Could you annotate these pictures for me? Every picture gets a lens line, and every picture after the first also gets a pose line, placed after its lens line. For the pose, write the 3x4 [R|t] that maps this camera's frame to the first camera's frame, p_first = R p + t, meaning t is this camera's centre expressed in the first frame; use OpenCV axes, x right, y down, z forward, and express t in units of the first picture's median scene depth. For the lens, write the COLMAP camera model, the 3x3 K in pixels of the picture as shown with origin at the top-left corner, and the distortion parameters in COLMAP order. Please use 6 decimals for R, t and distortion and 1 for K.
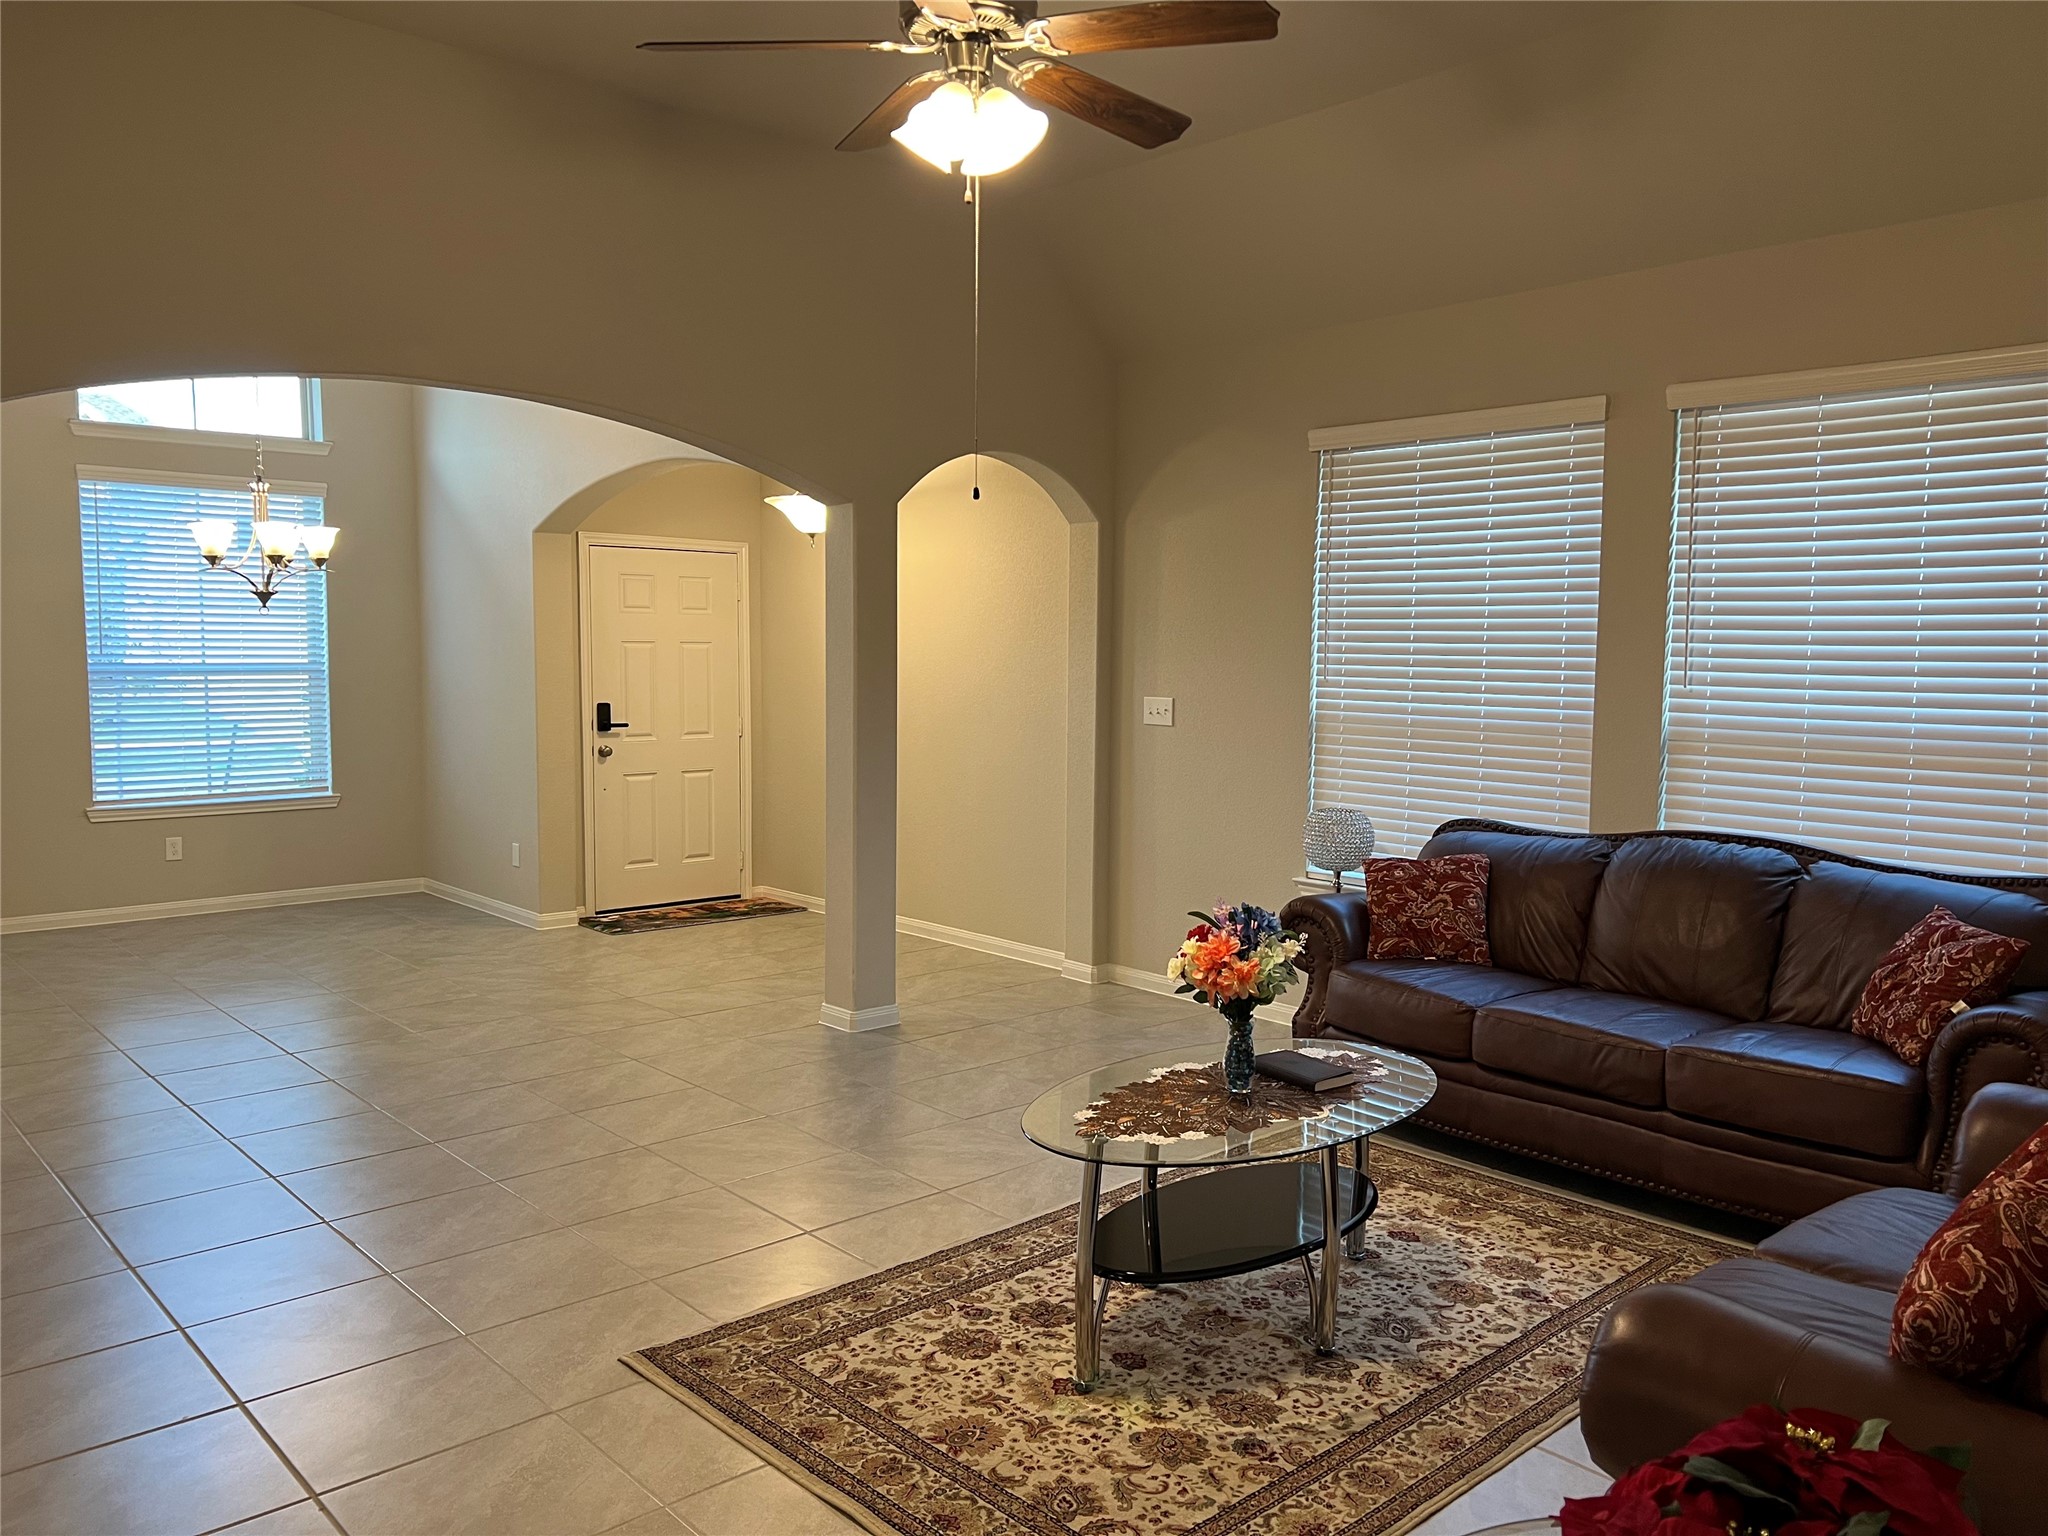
lens RADIAL K [[1510.1, 0, 1024.0], [0, 1510.1, 768.0], [0, 0, 1]] dist [0.034037, -0.043147]
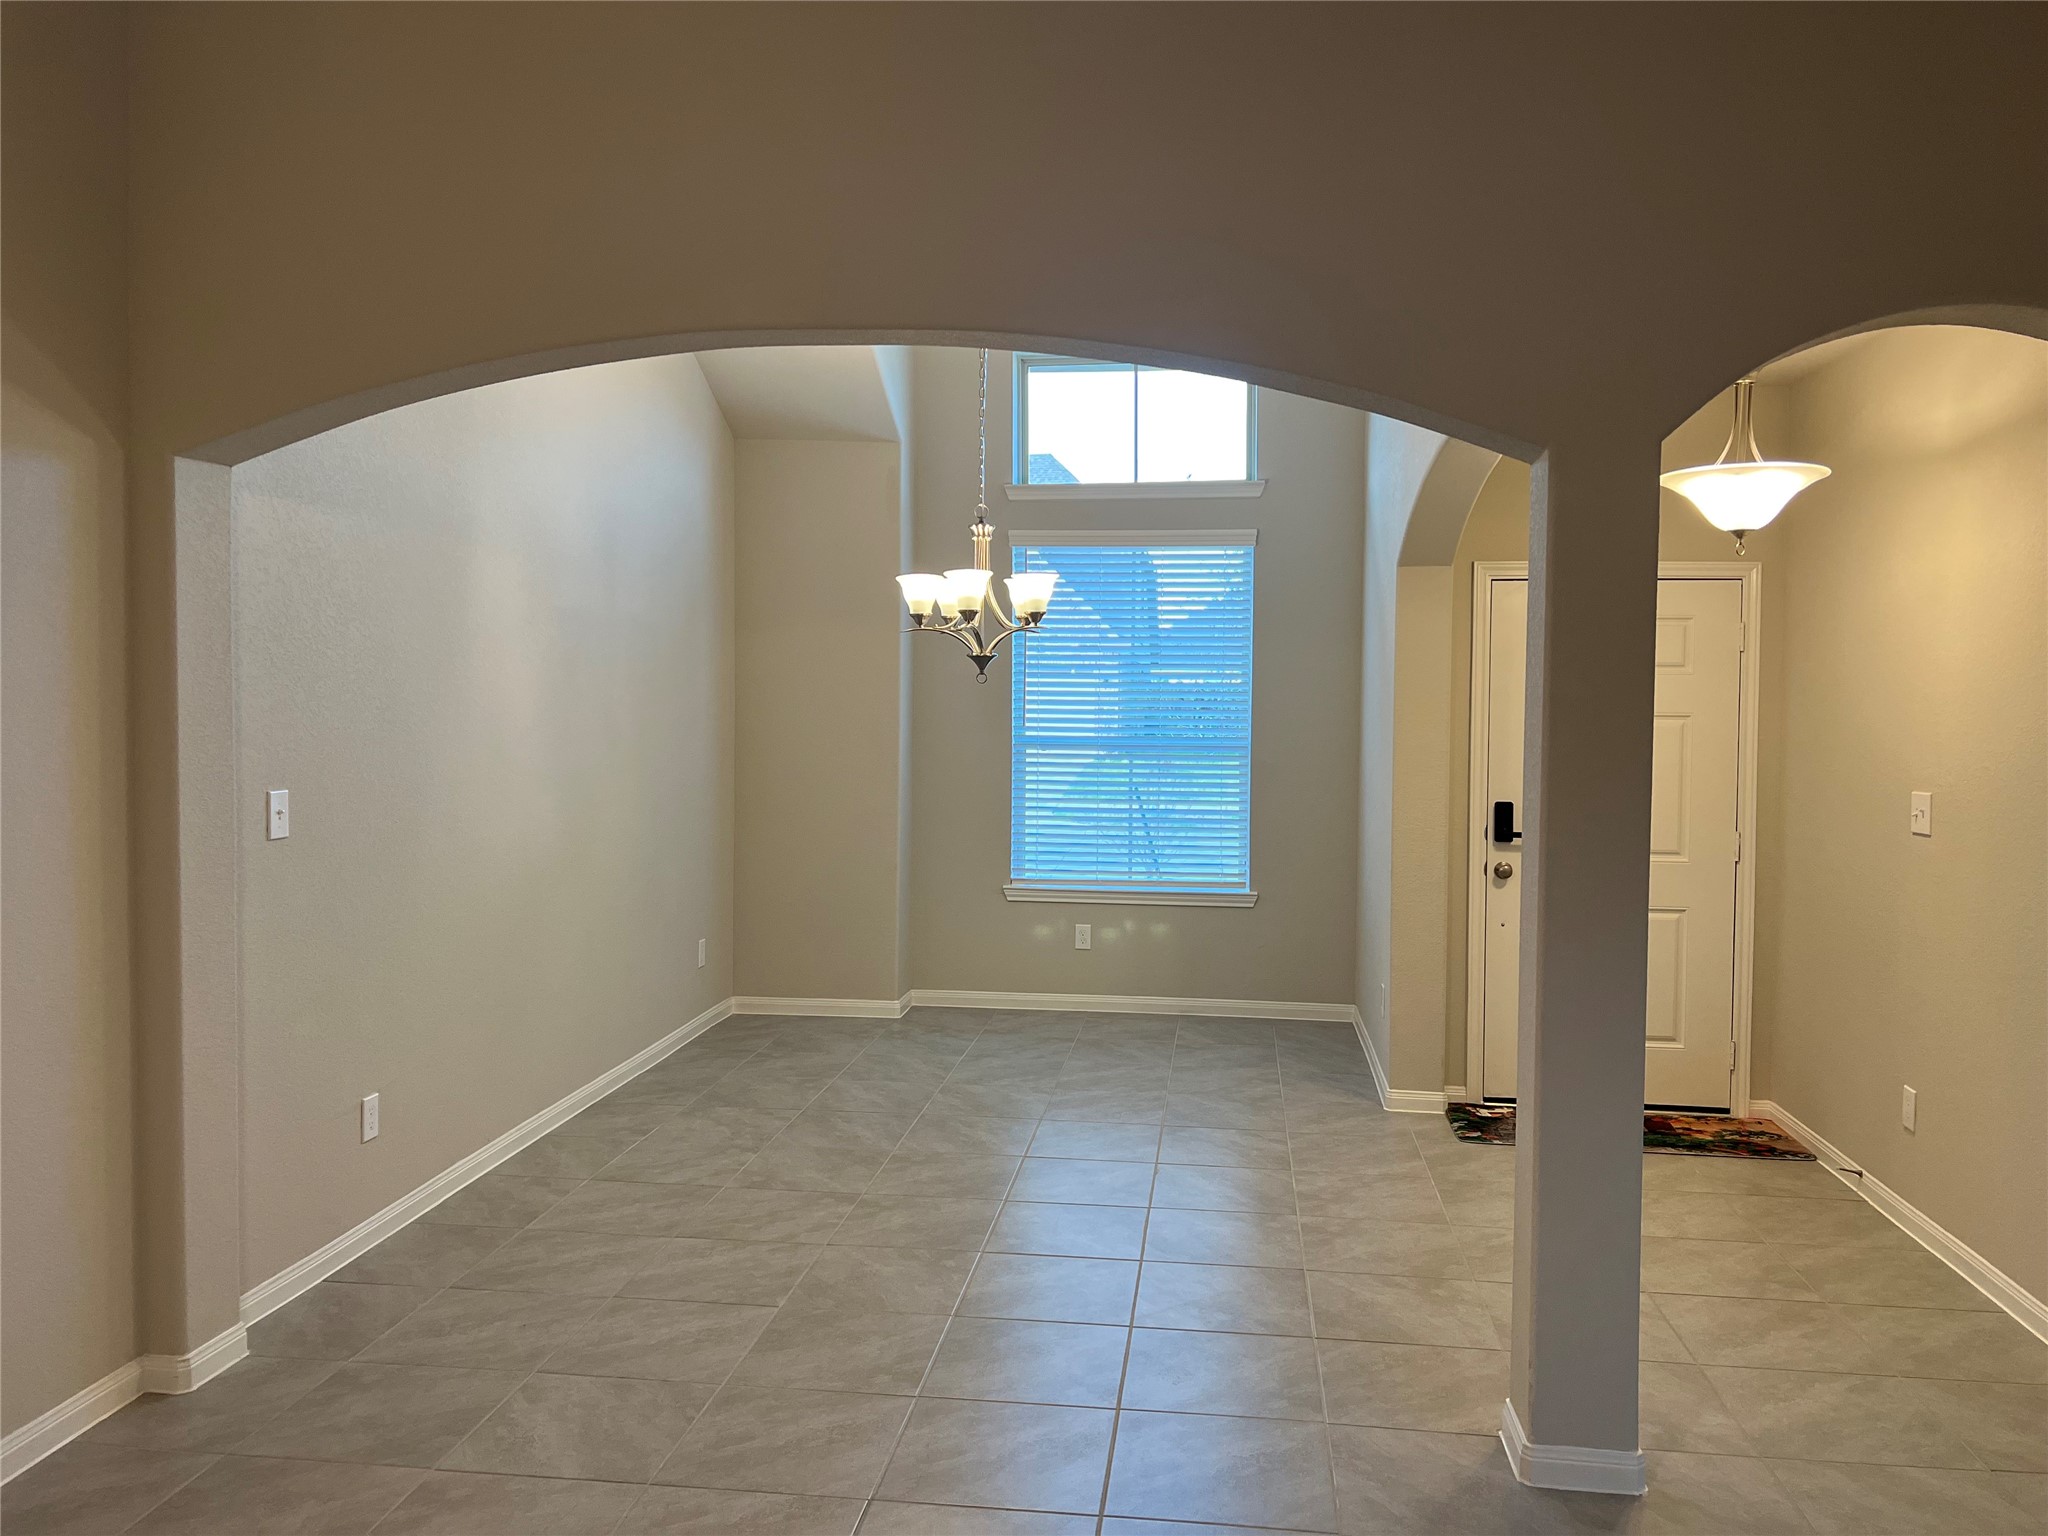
lens RADIAL K [[1510.1, 0, 1024.0], [0, 1510.1, 768.0], [0, 0, 1]] dist [0.034037, -0.043147]
pose [[0.648009, 0.032266, -0.760949, 0.114037], [-0.066710, 0.997667, -0.014505, -0.033875], [0.758706, 0.060163, 0.648650, 0.373732]]
